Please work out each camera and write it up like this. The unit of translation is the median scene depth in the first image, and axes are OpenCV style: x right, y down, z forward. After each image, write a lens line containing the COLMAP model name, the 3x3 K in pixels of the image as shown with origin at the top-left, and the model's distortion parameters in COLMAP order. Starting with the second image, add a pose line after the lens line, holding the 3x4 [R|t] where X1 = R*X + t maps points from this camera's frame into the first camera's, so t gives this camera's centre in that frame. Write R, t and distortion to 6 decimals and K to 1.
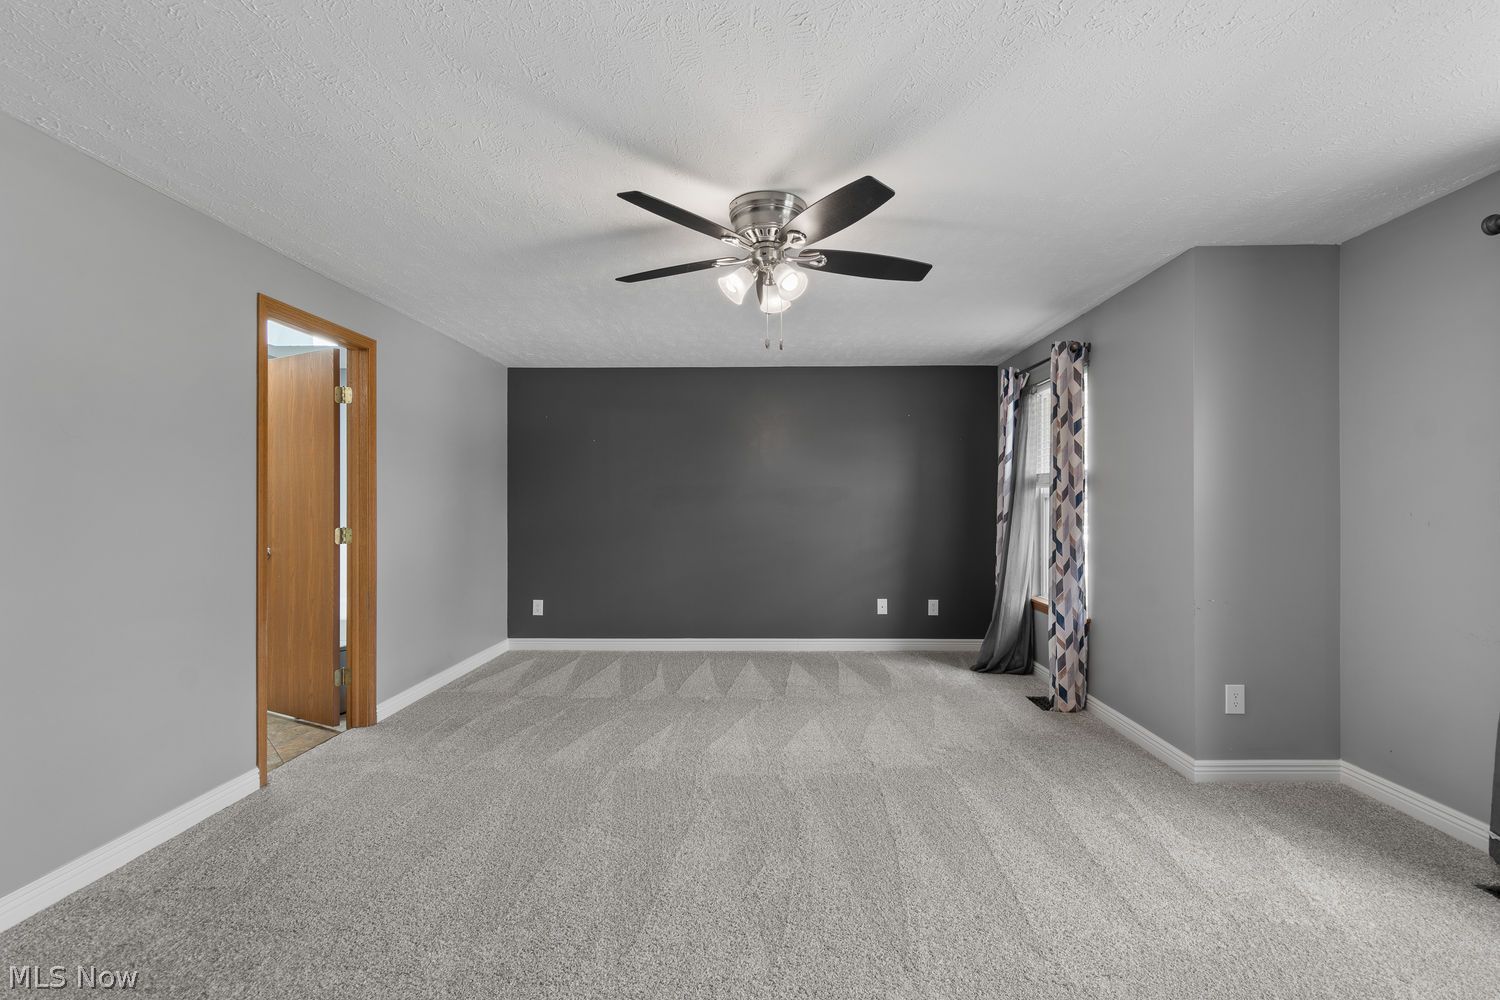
lens RADIAL K [[665.6, 0, 748.1], [0, 665.6, 501.6], [0, 0, 1]] dist [0.002673, -0.002510]
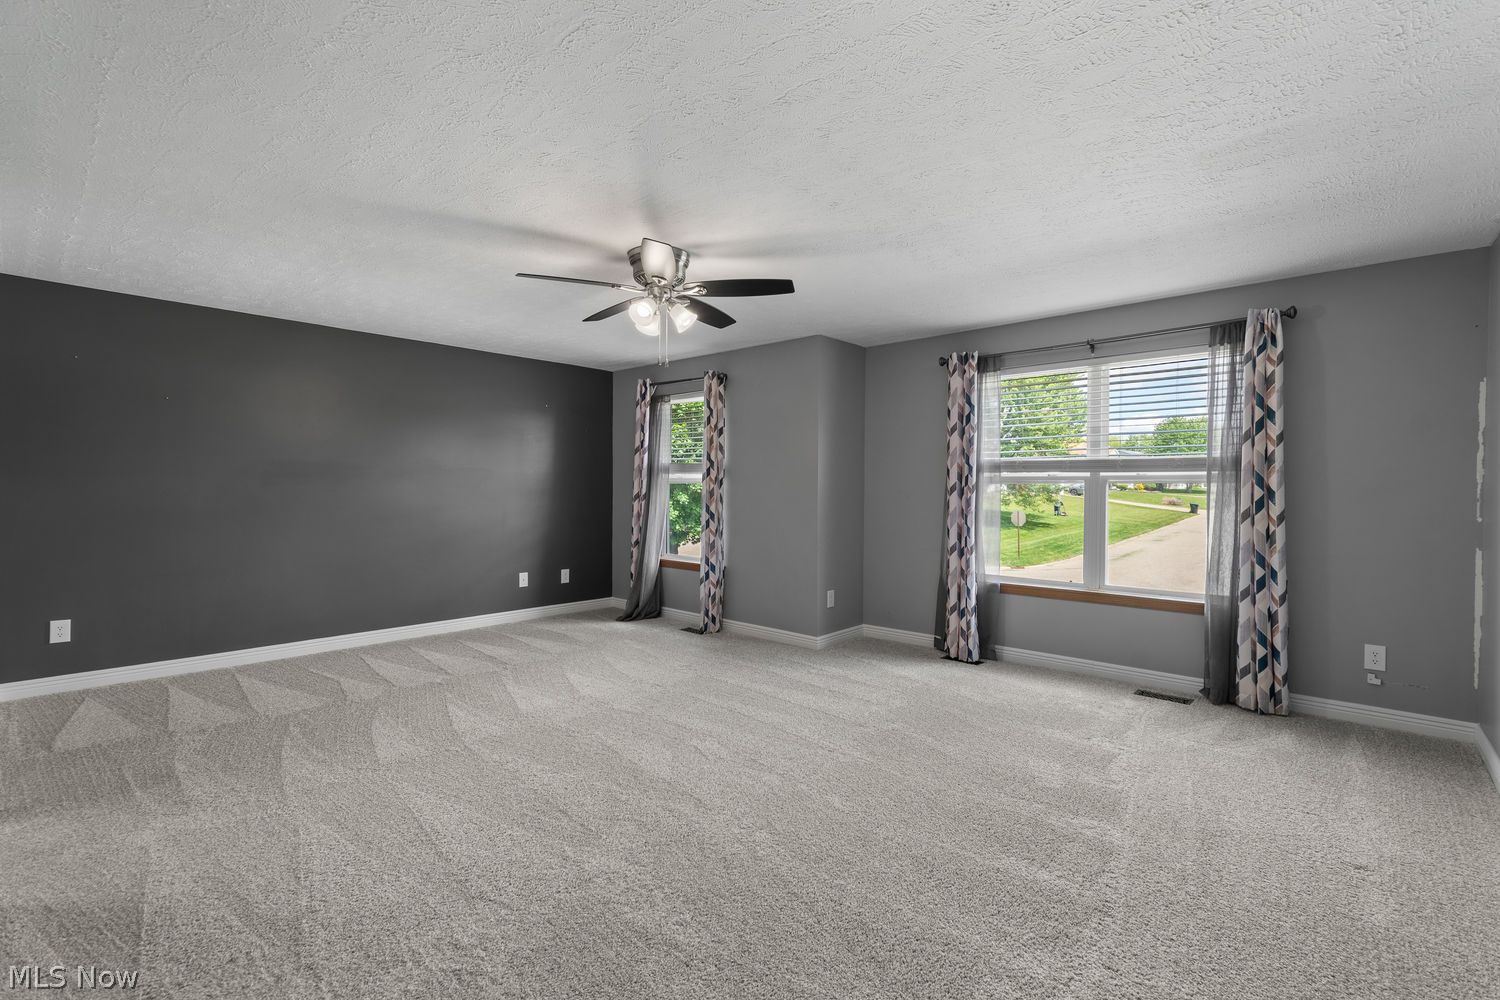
lens RADIAL K [[665.6, 0, 758.3], [0, 665.6, 502.9], [0, 0, 1]] dist [0.002673, -0.002510]
pose [[0.653922, -0.012383, 0.756461, -0.533216], [-0.010035, 0.999636, 0.025039, 0.002228], [-0.756496, -0.023965, 0.653559, 0.005668]]
